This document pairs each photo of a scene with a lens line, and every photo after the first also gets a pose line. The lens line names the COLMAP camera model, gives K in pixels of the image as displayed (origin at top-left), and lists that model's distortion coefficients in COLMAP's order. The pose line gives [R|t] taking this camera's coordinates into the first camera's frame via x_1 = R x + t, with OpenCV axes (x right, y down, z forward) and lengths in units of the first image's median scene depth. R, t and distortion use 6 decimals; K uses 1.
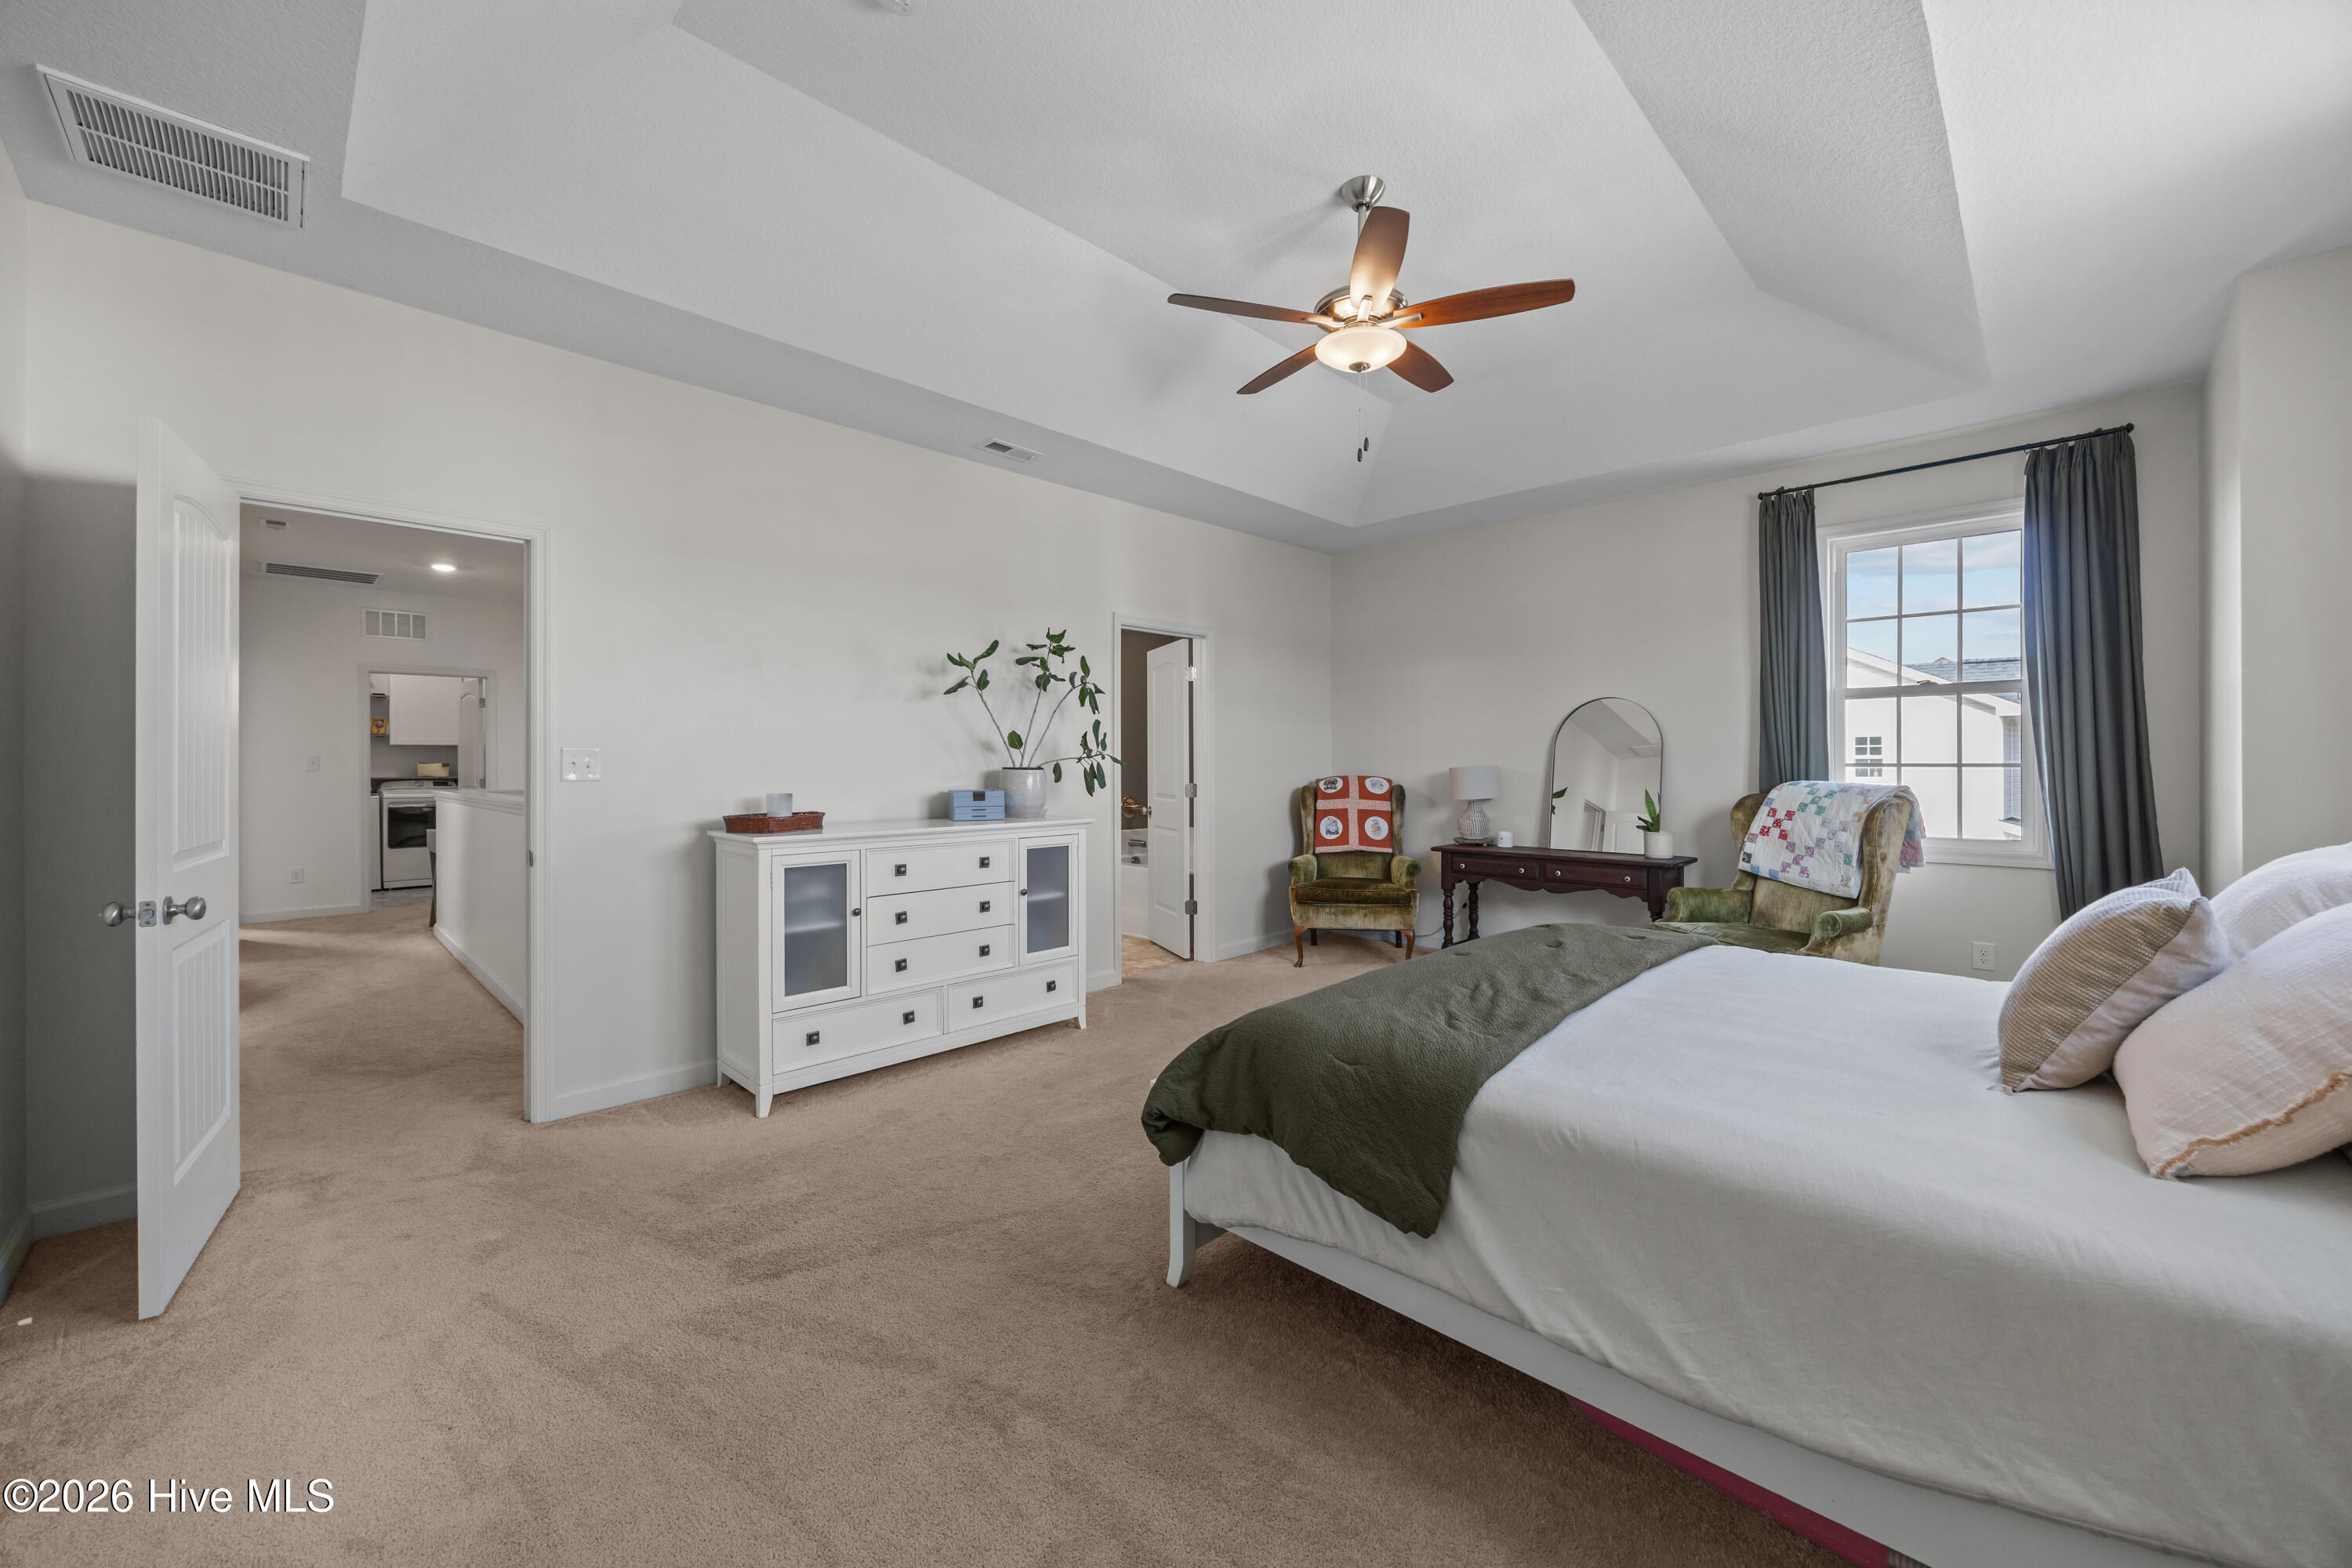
lens RADIAL K [[900.5, 0, 1178.3], [0, 900.5, 778.8], [0, 0, 1]] dist [-0.002876, 0.000128]
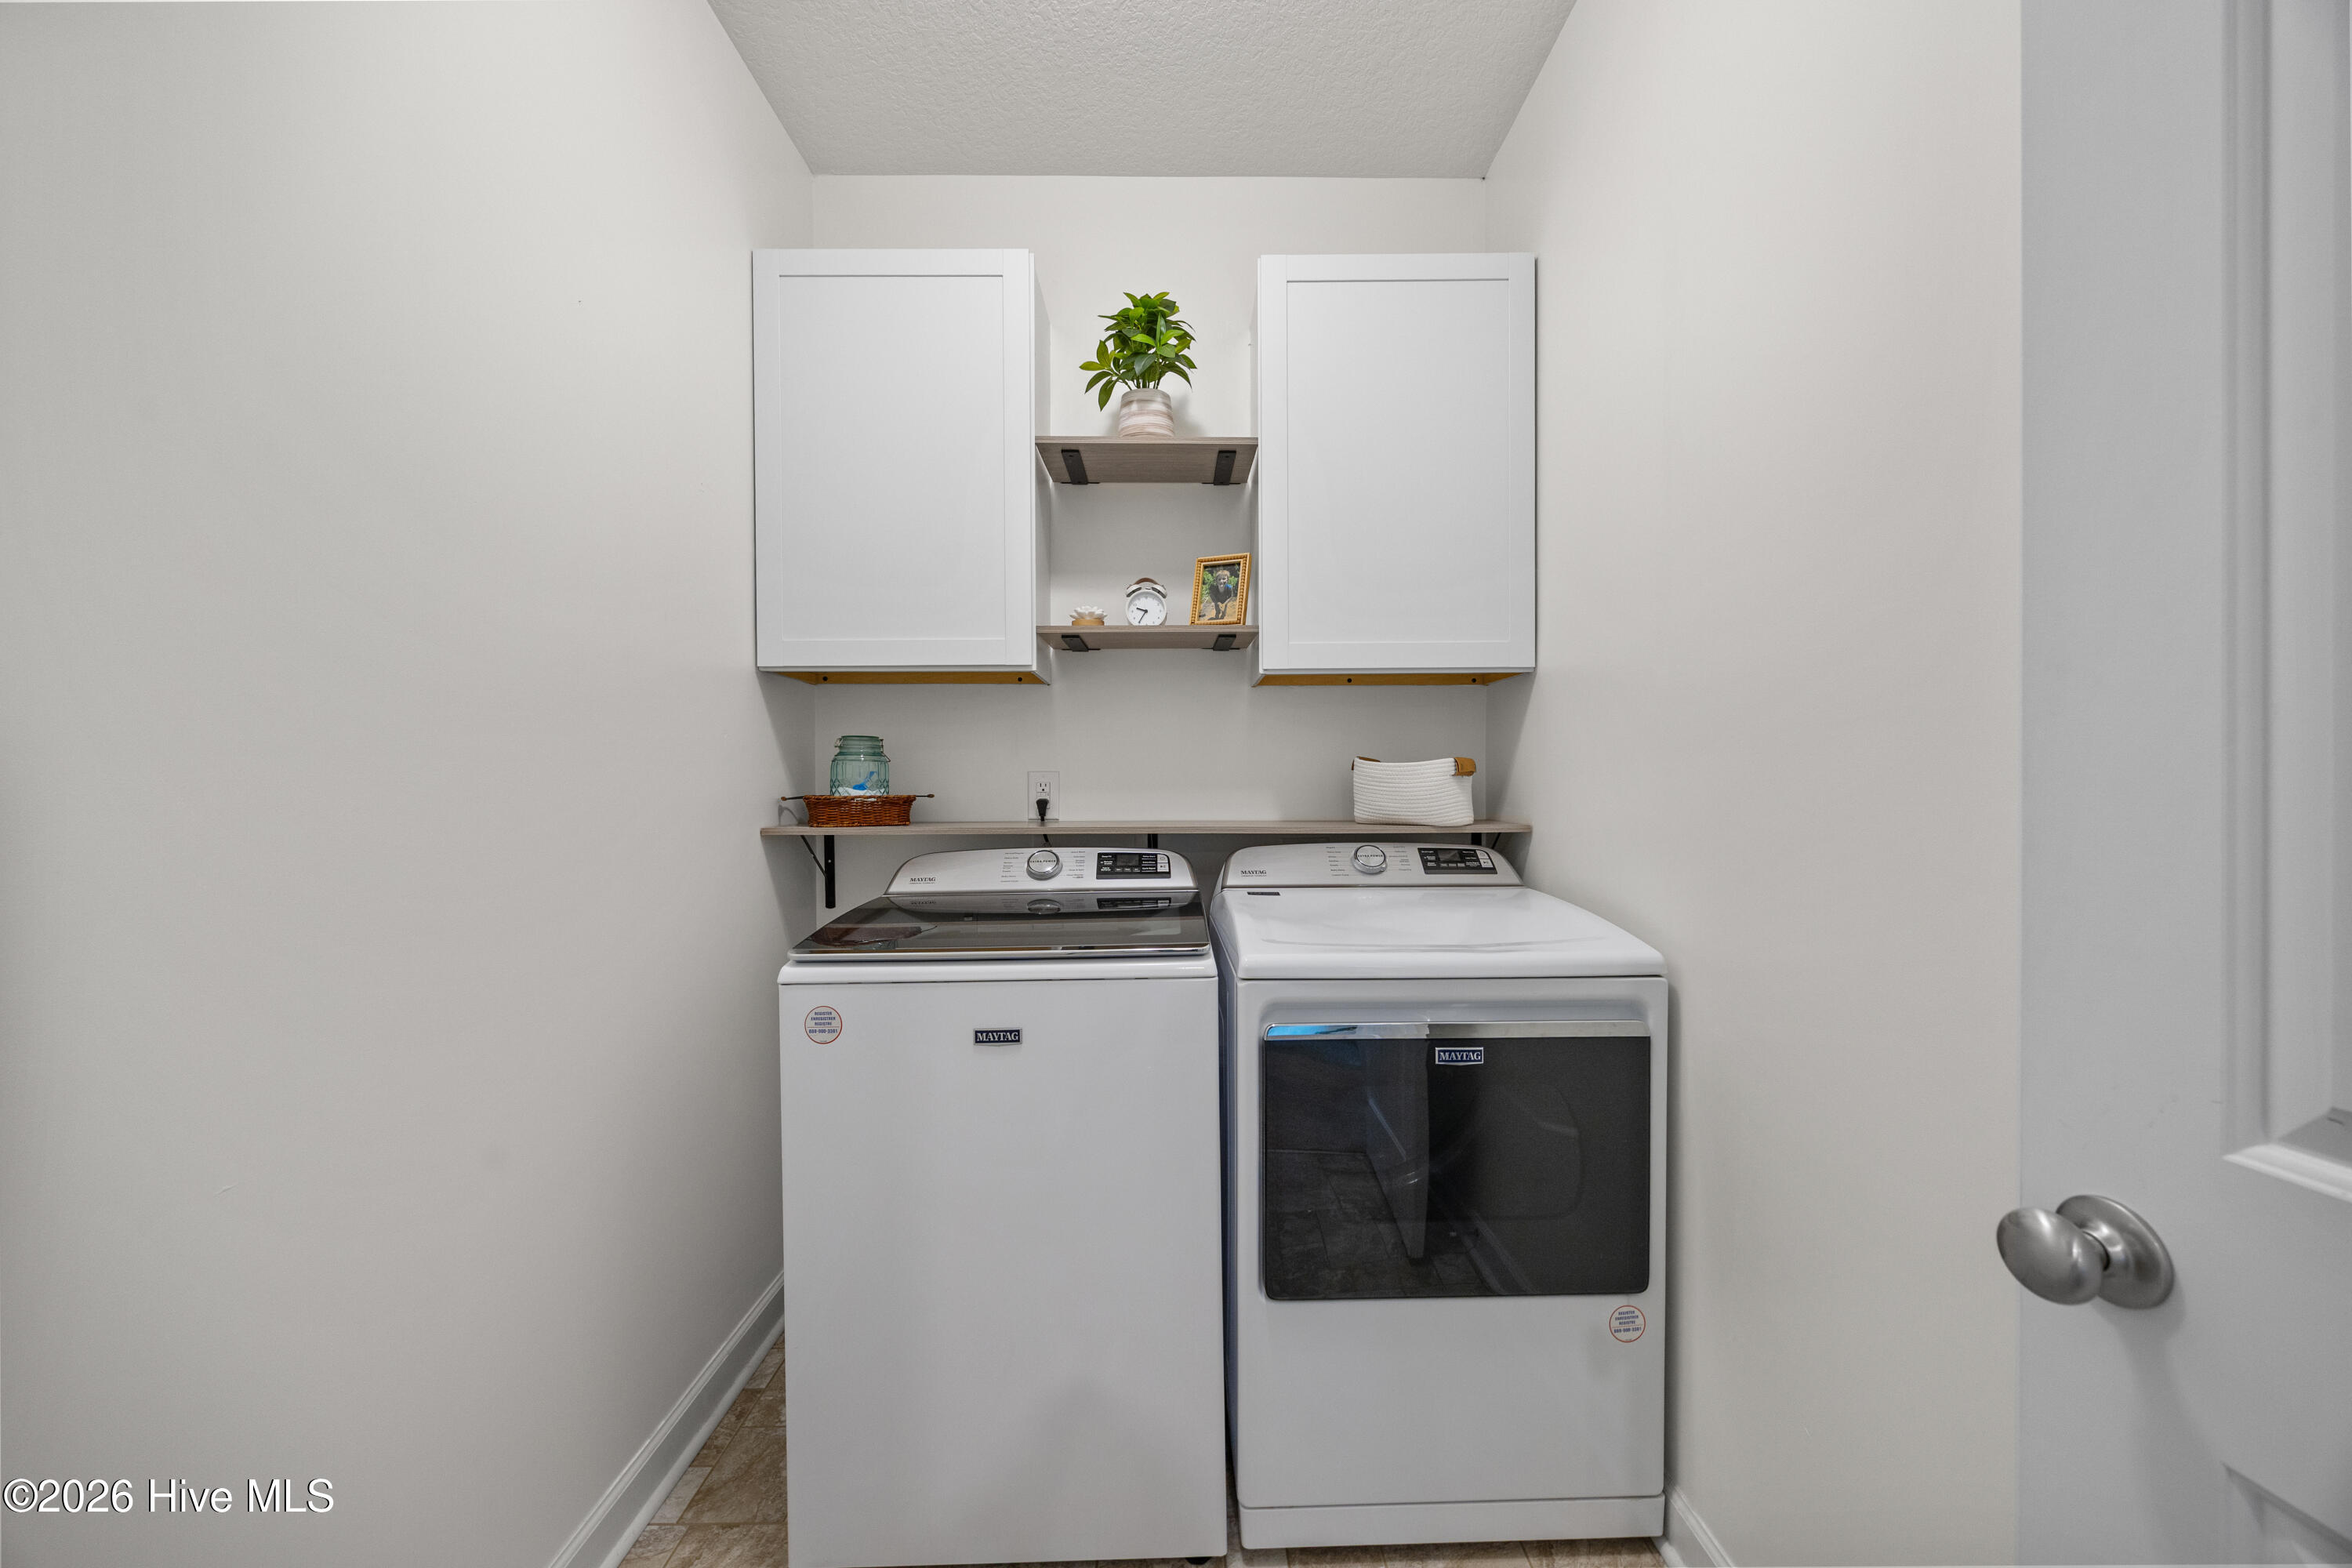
lens RADIAL K [[900.5, 0, 1178.3], [0, 900.5, 778.8], [0, 0, 1]] dist [-0.002876, 0.000128]
pose [[0.713370, 0.000643, -0.700787, -0.735602], [-0.006164, 0.999967, -0.005358, -0.011499], [0.700760, 0.008142, 0.713351, 0.827904]]
